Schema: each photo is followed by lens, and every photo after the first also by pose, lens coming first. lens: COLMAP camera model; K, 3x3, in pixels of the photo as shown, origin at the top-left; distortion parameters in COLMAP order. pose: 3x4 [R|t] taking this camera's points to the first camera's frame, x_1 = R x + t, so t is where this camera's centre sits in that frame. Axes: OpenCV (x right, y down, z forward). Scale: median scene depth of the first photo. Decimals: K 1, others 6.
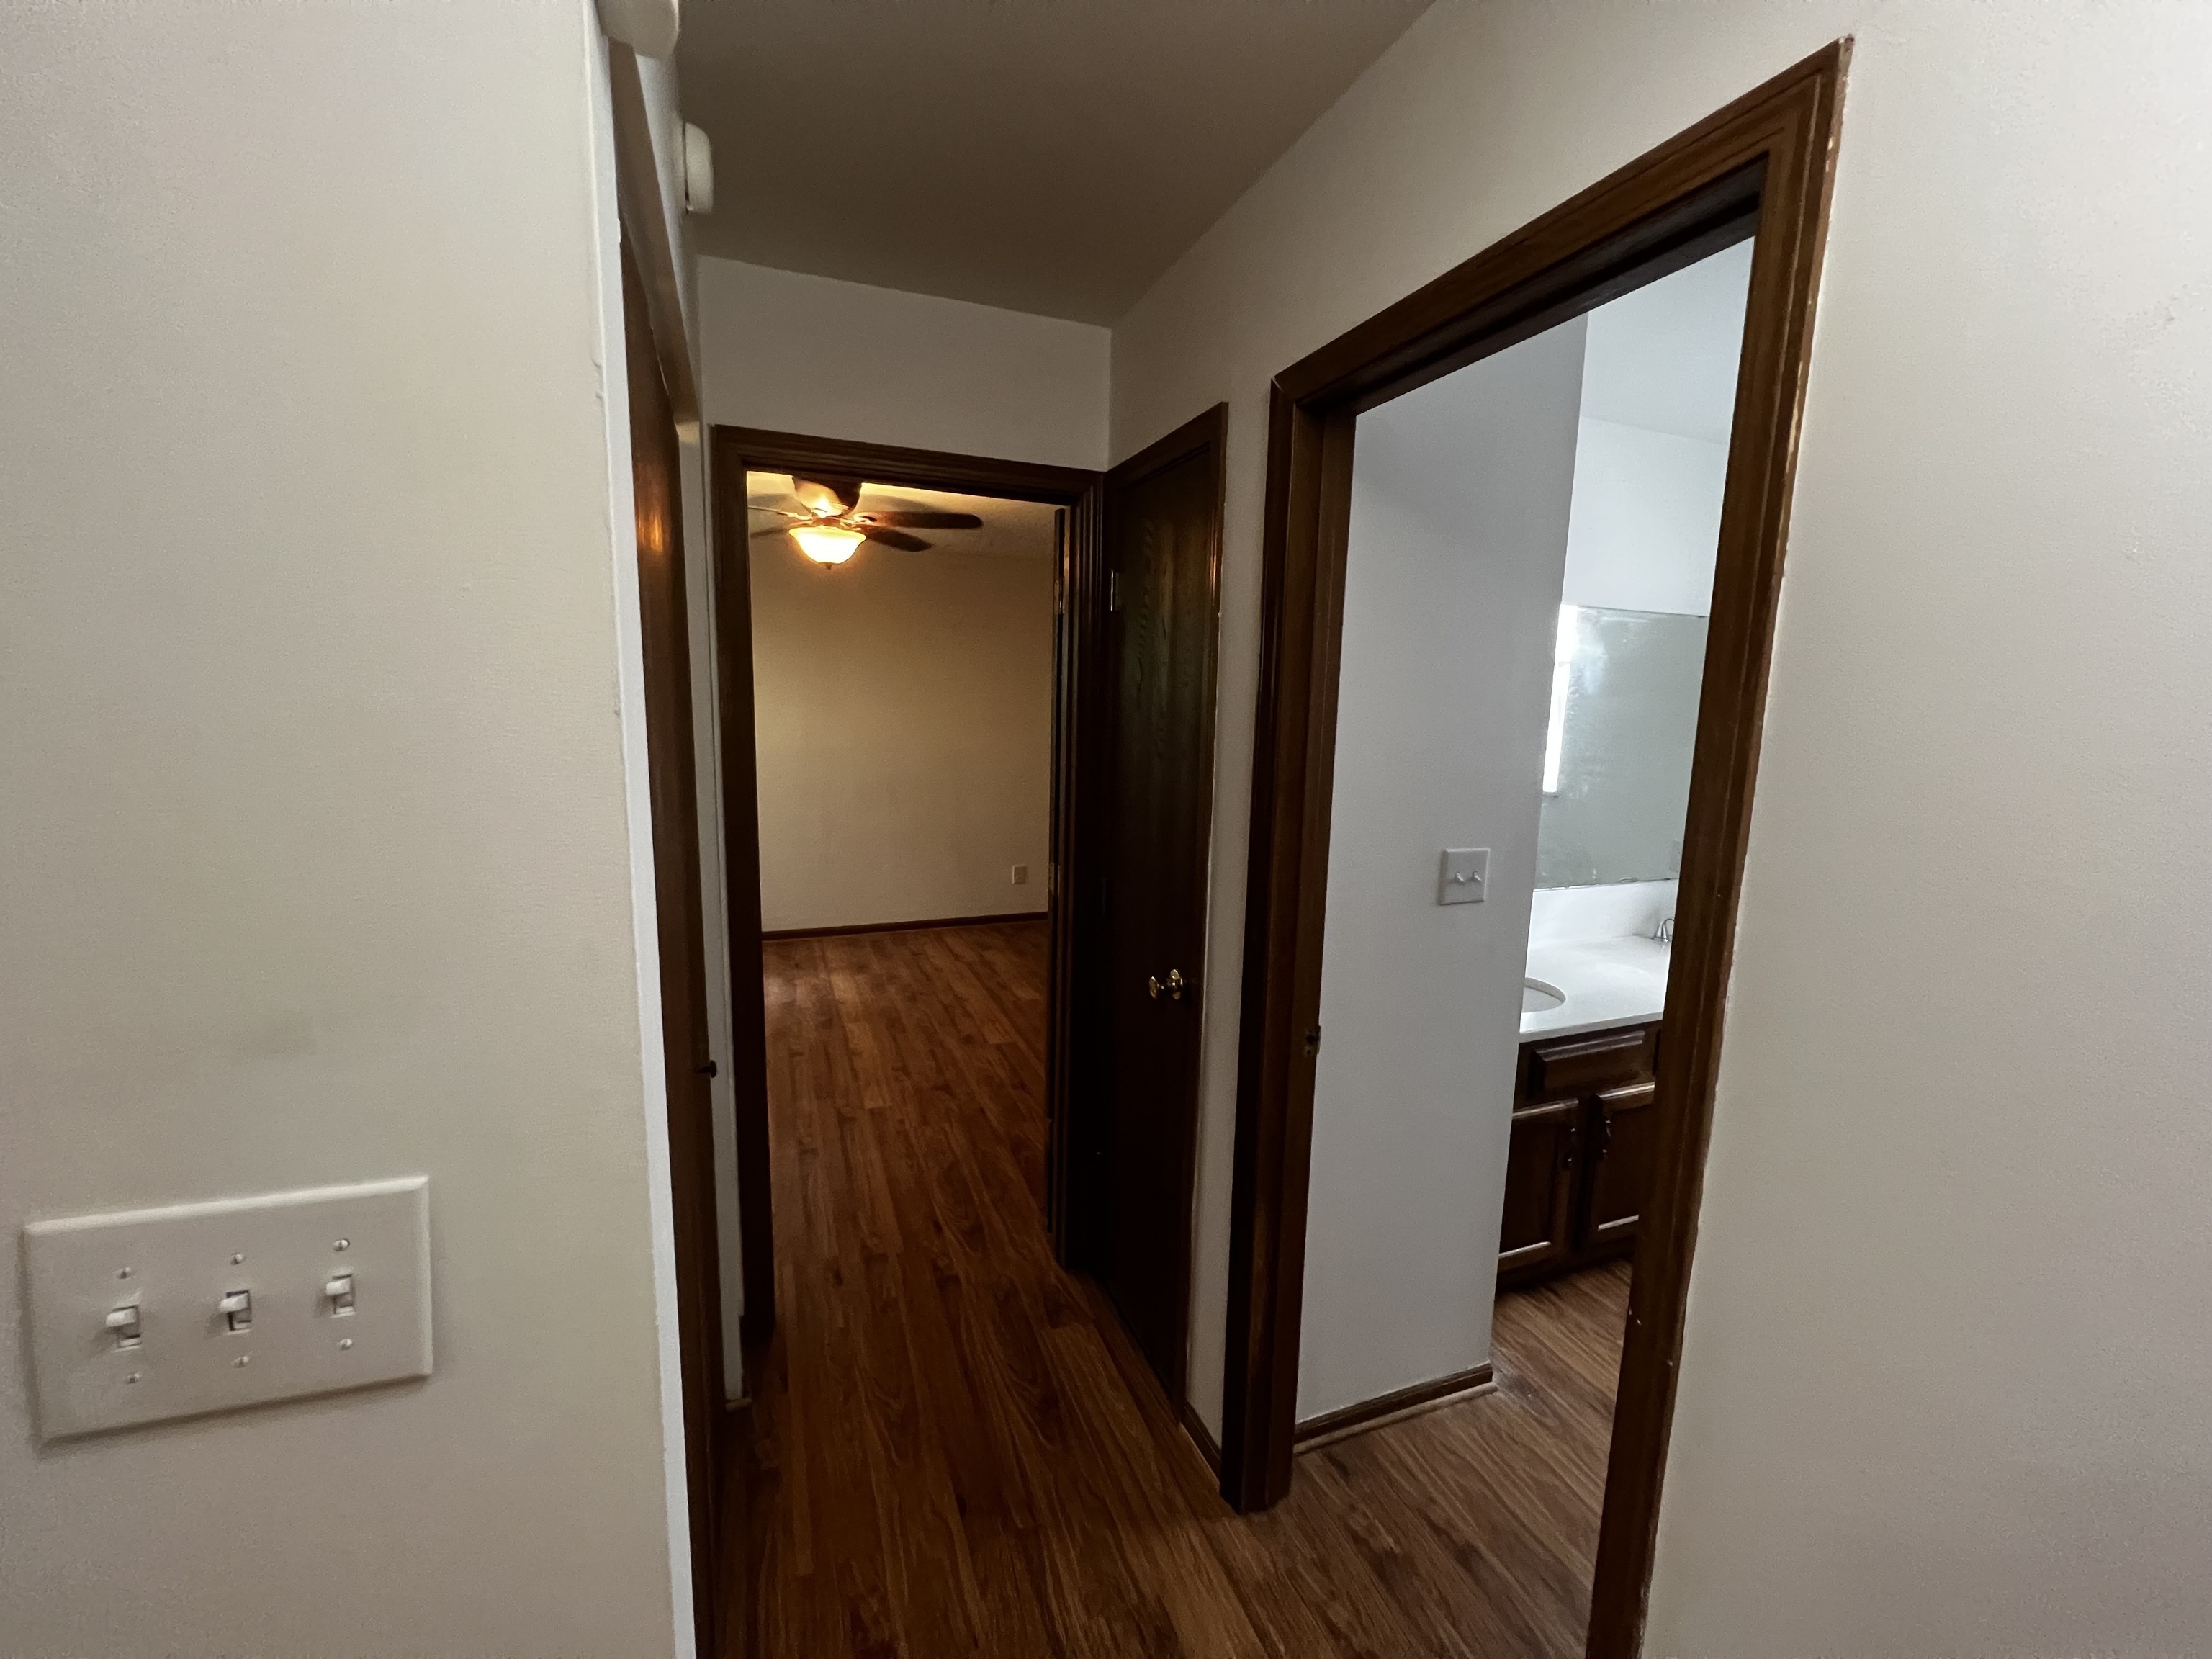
lens RADIAL K [[890.0, 0, 1103.7], [0, 890.0, 830.3], [0, 0, 1]] dist [-0.000726, -0.000064]
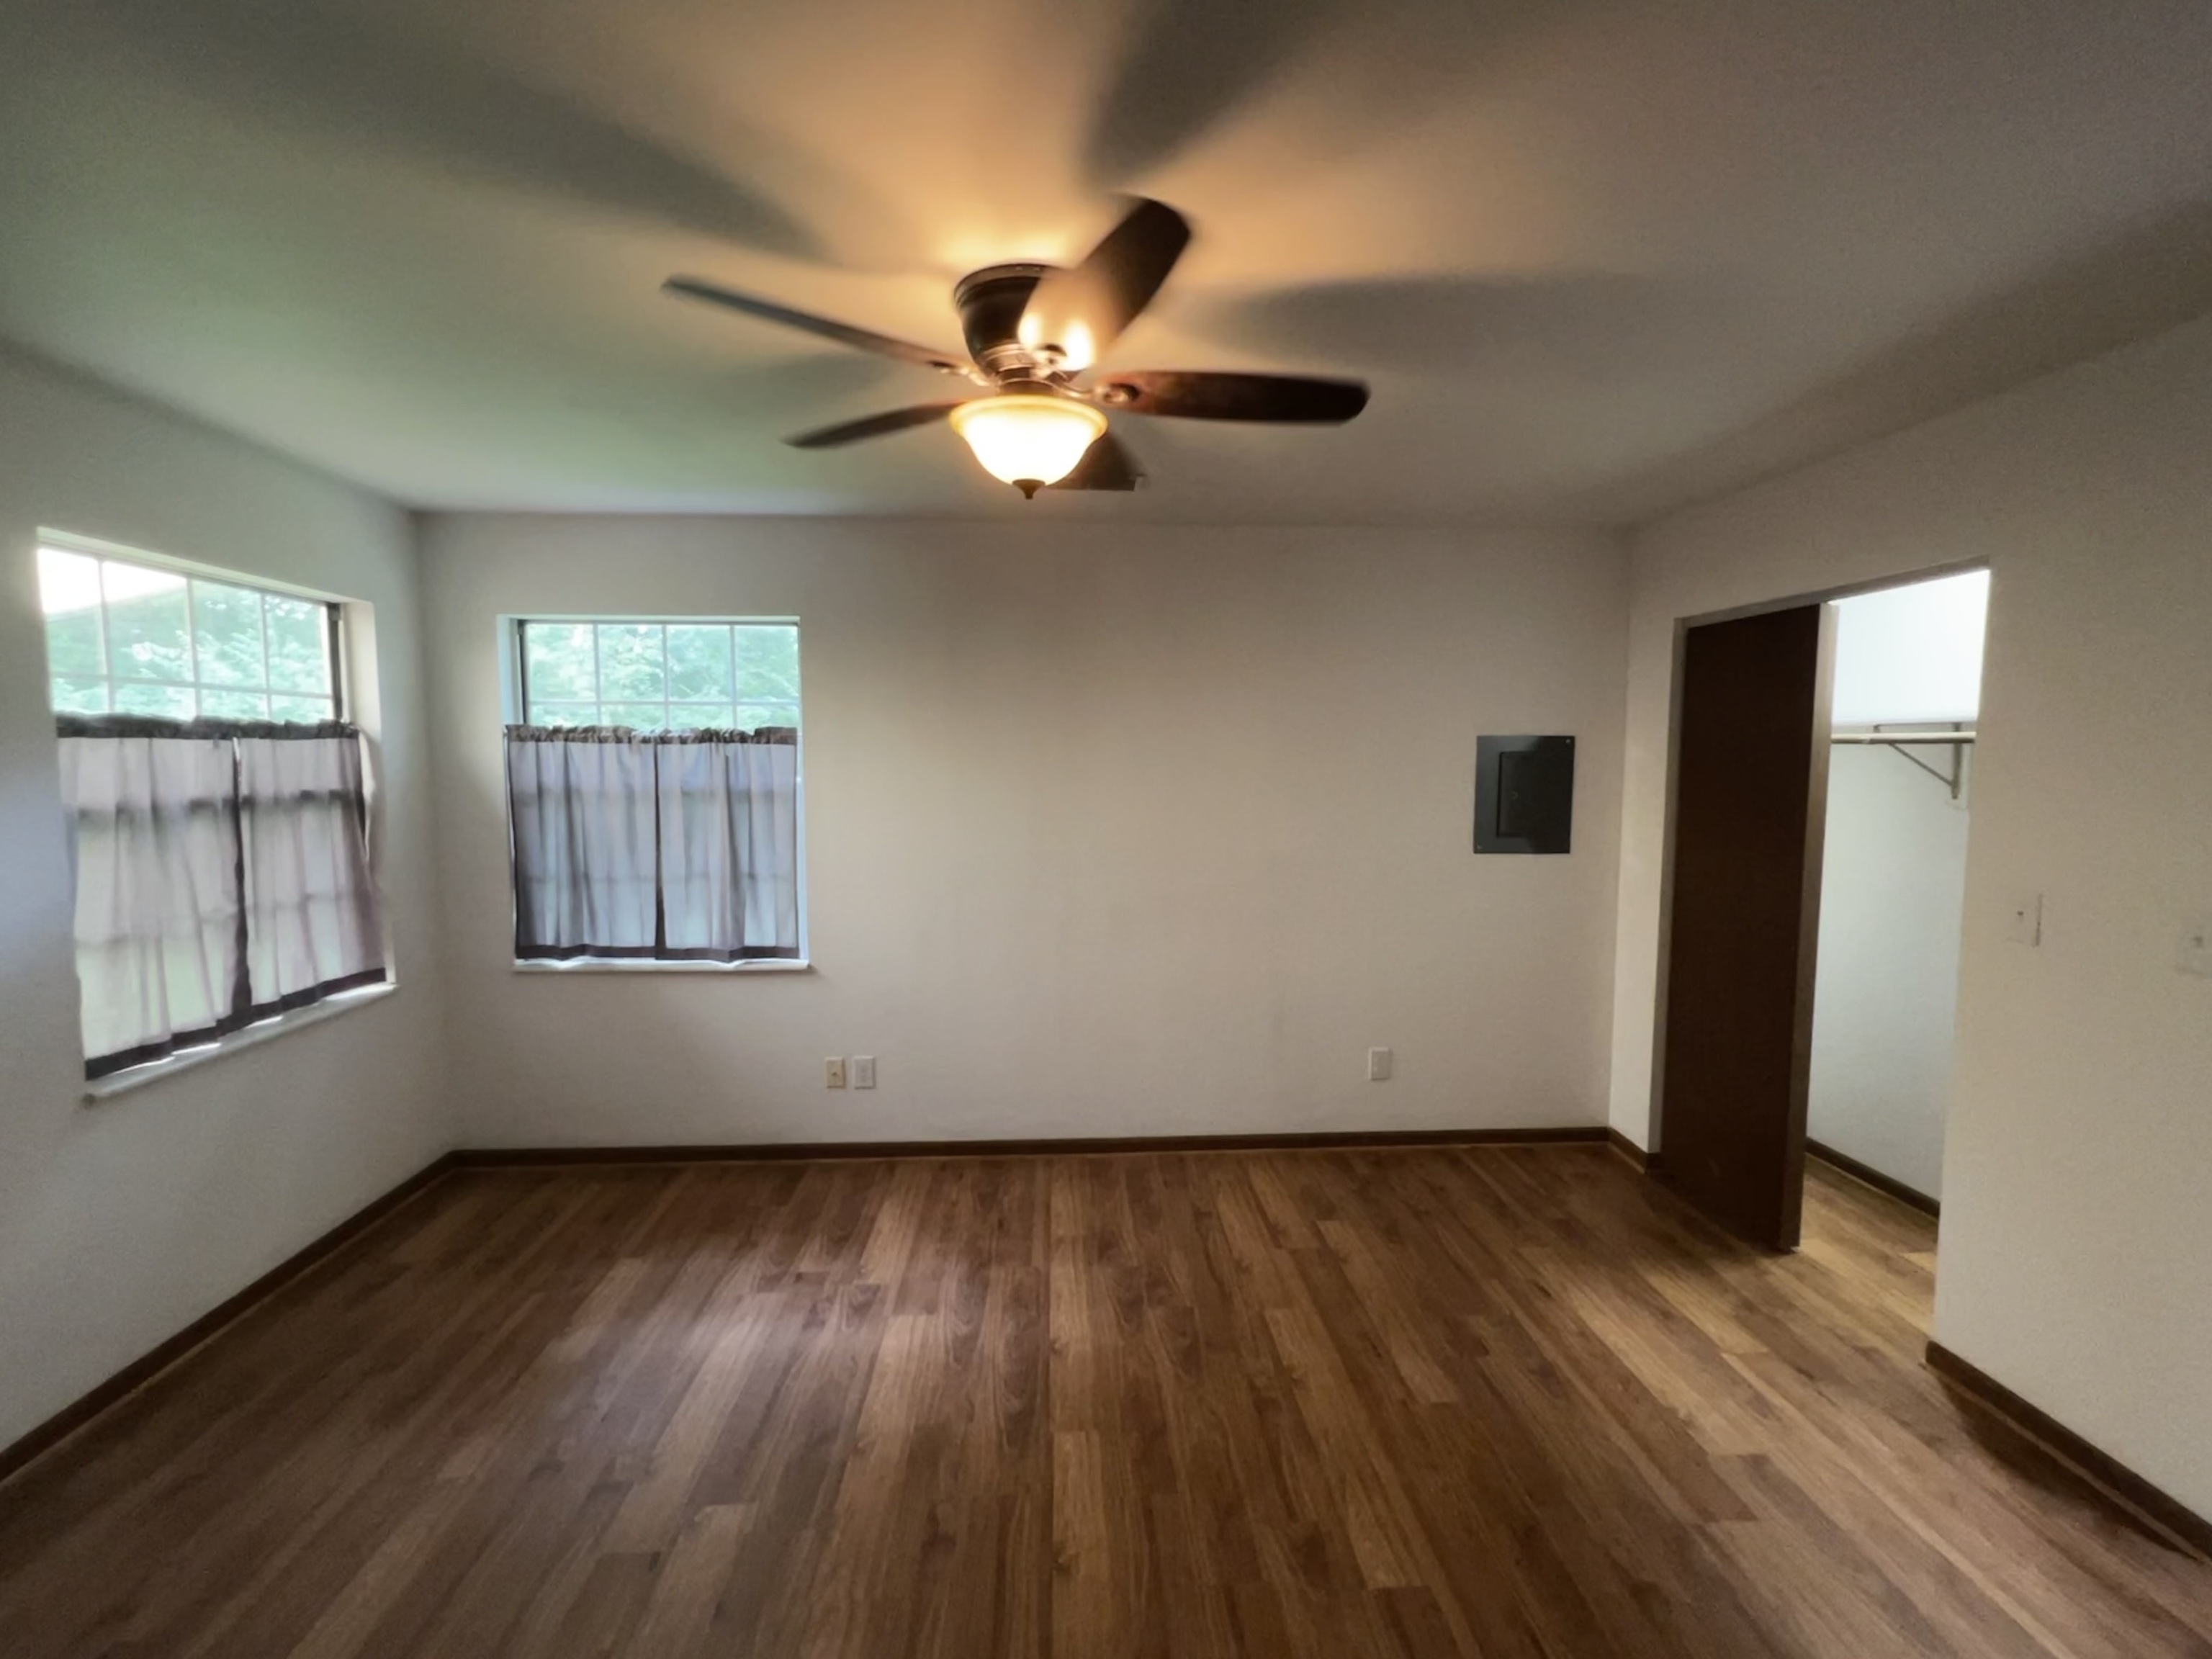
lens RADIAL K [[970.8, 0, 1103.6], [0, 970.8, 830.0], [0, 0, 1]] dist [-0.005357, 0.001758]
pose [[0.950737, 0.005247, -0.309953, -0.097380], [-0.028853, 0.997014, -0.071623, -0.072552], [0.308652, 0.077038, 0.948050, 0.457213]]
